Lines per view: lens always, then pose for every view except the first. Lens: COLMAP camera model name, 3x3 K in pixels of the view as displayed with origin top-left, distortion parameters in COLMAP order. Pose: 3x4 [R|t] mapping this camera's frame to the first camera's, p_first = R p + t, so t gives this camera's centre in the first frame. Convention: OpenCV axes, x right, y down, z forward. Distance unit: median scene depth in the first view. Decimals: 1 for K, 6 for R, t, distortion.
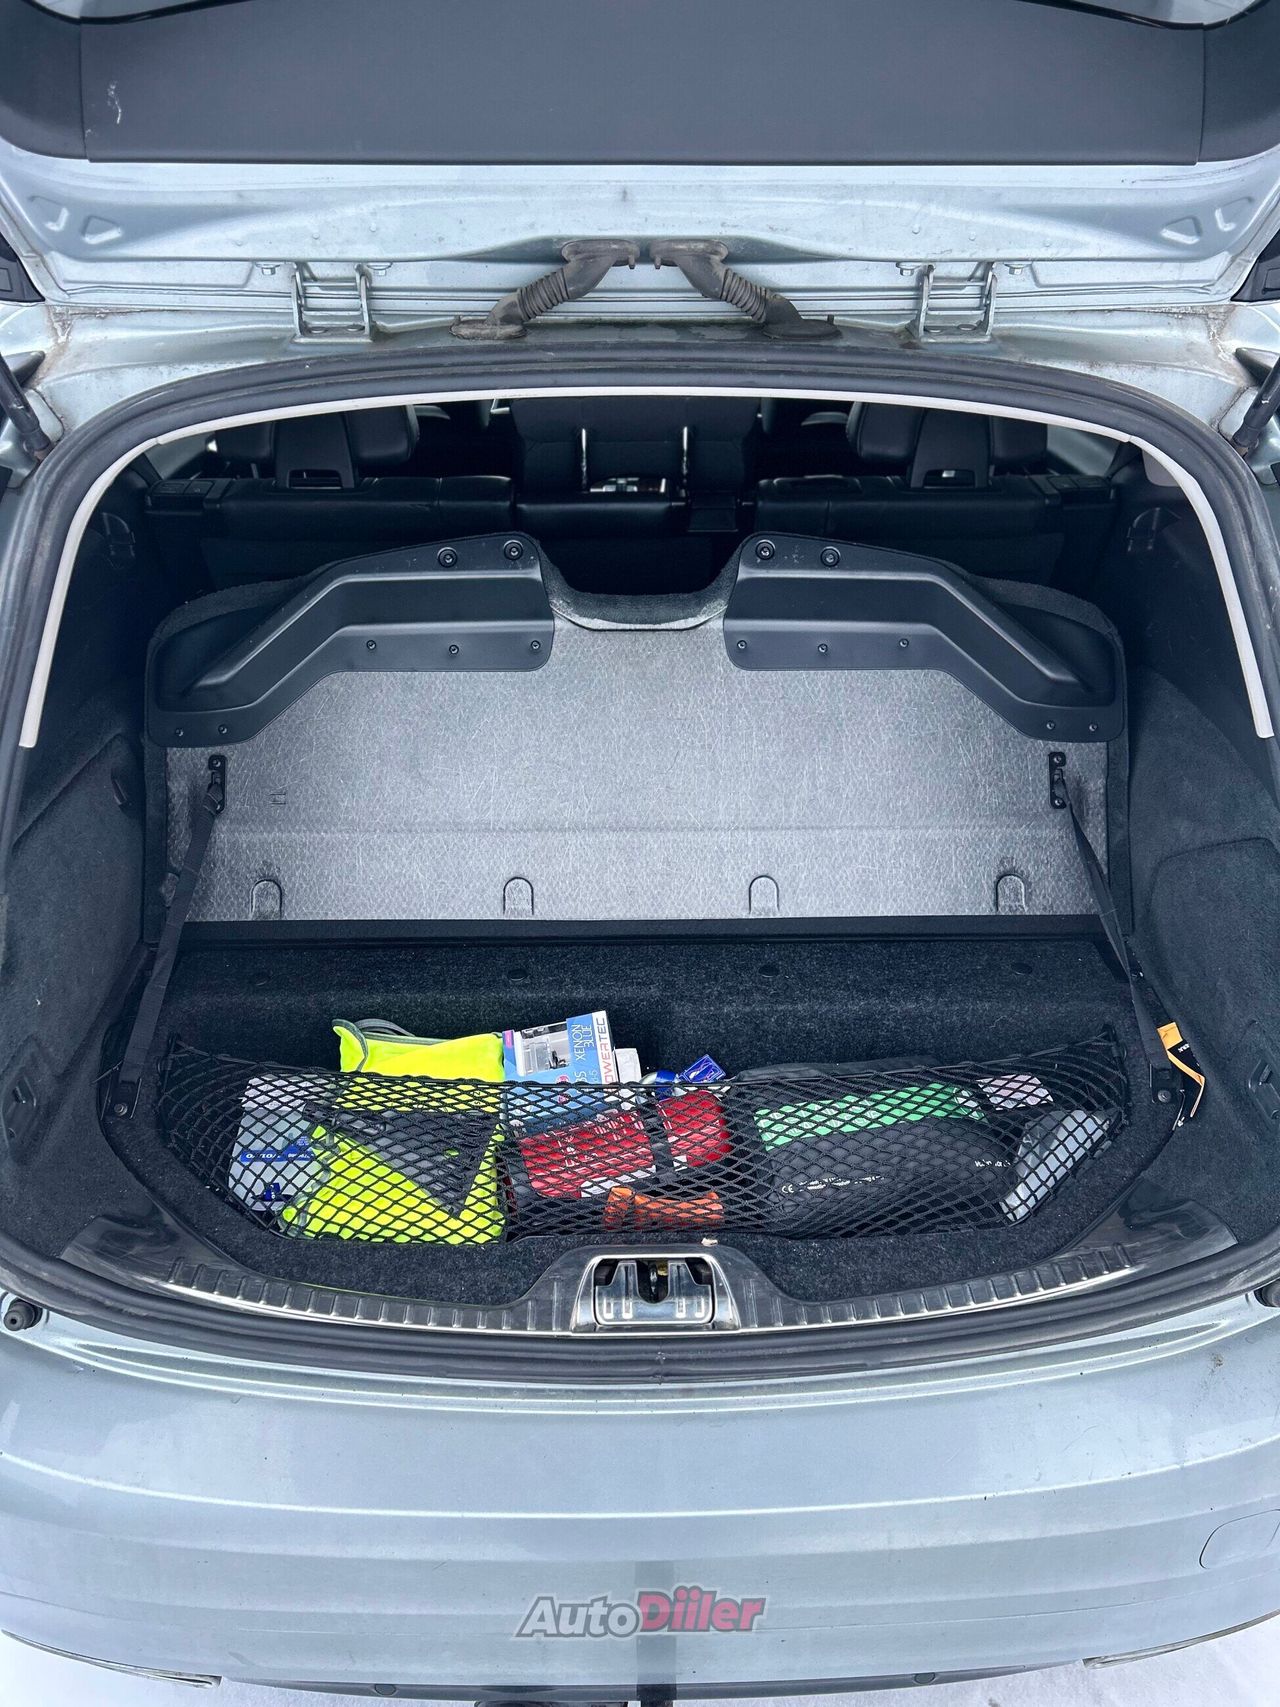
lens RADIAL K [[1263.3, 0, 646.1], [0, 1263.3, 887.9], [0, 0, 1]] dist [0.008761, 0.008739]
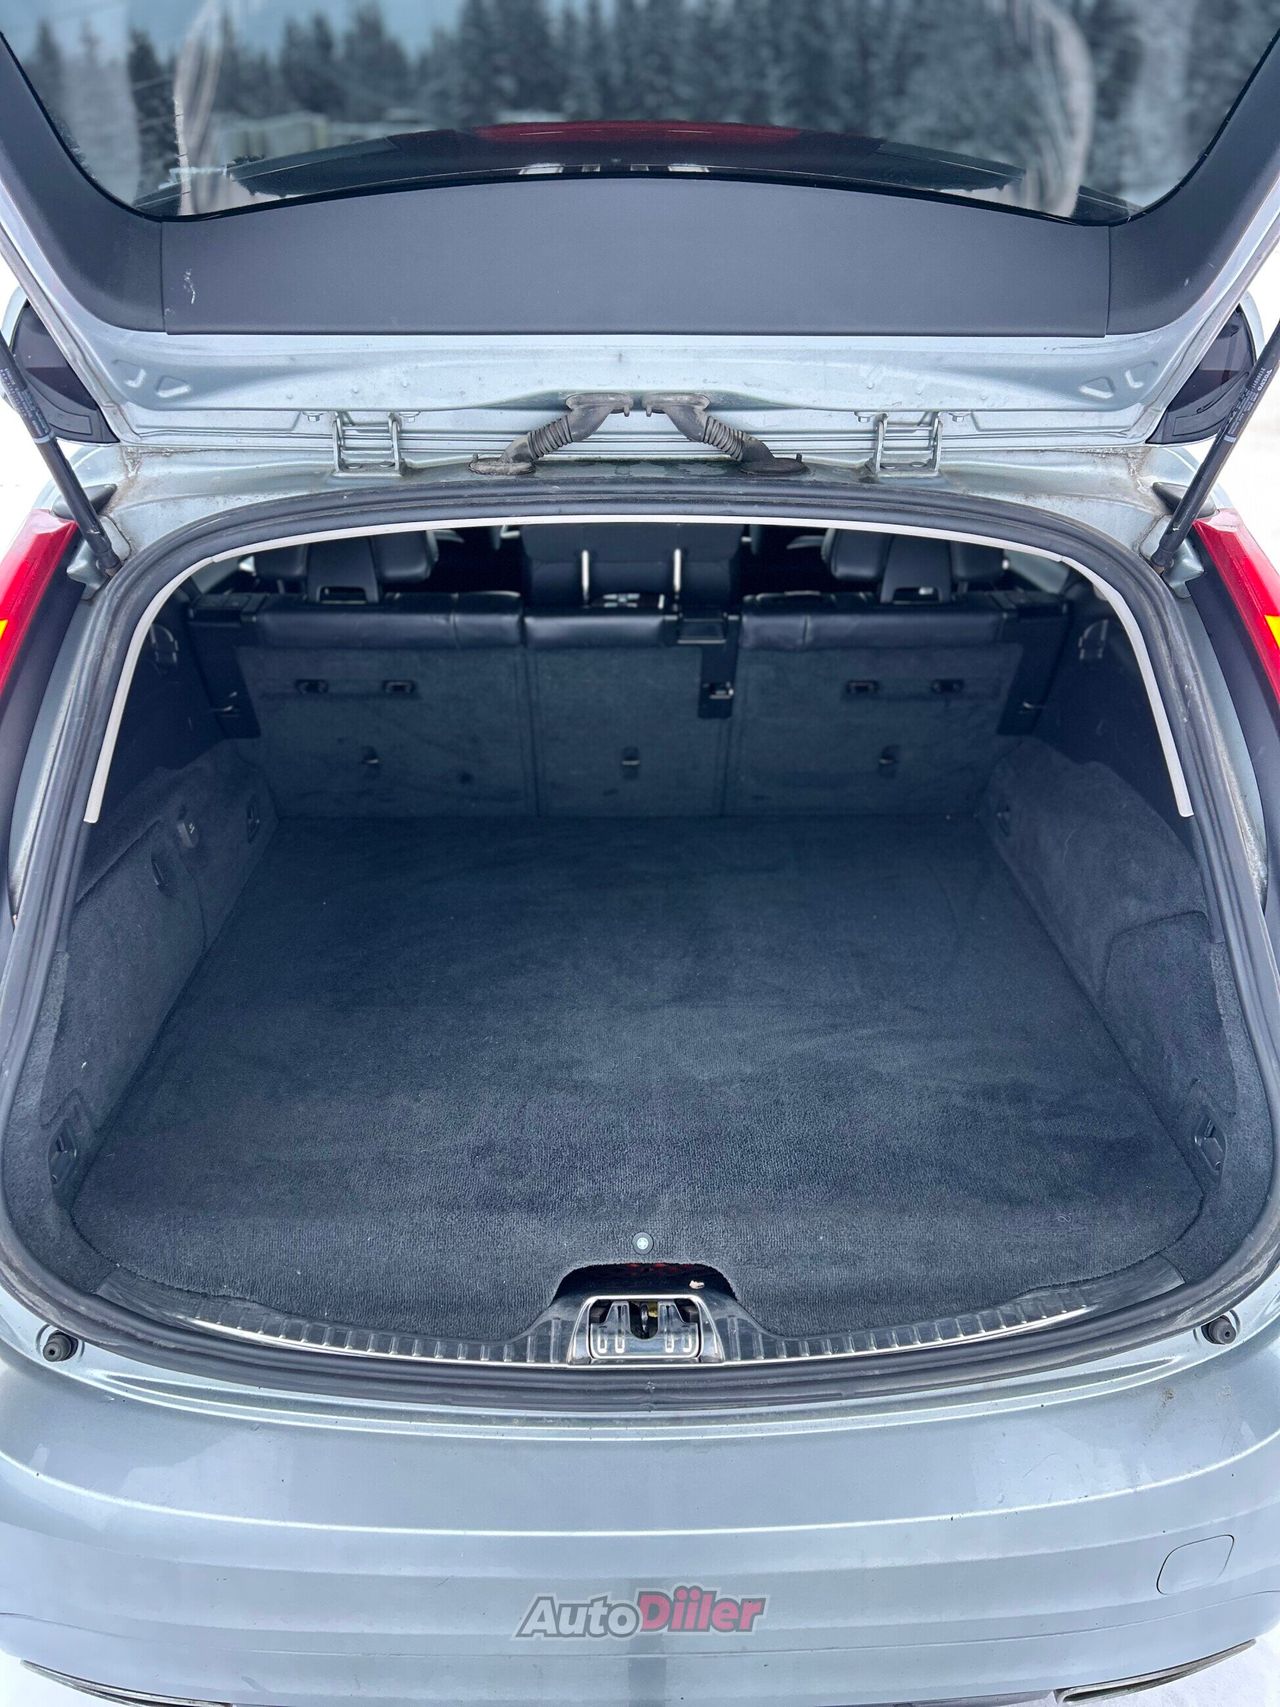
lens RADIAL K [[1263.3, 0, 646.1], [0, 1263.3, 887.9], [0, 0, 1]] dist [0.008761, 0.008739]
pose [[0.999997, 0.001818, -0.001652, 0.008867], [-0.001955, 0.996187, -0.087226, 0.041296], [0.001487, 0.087229, 0.996187, -0.112022]]
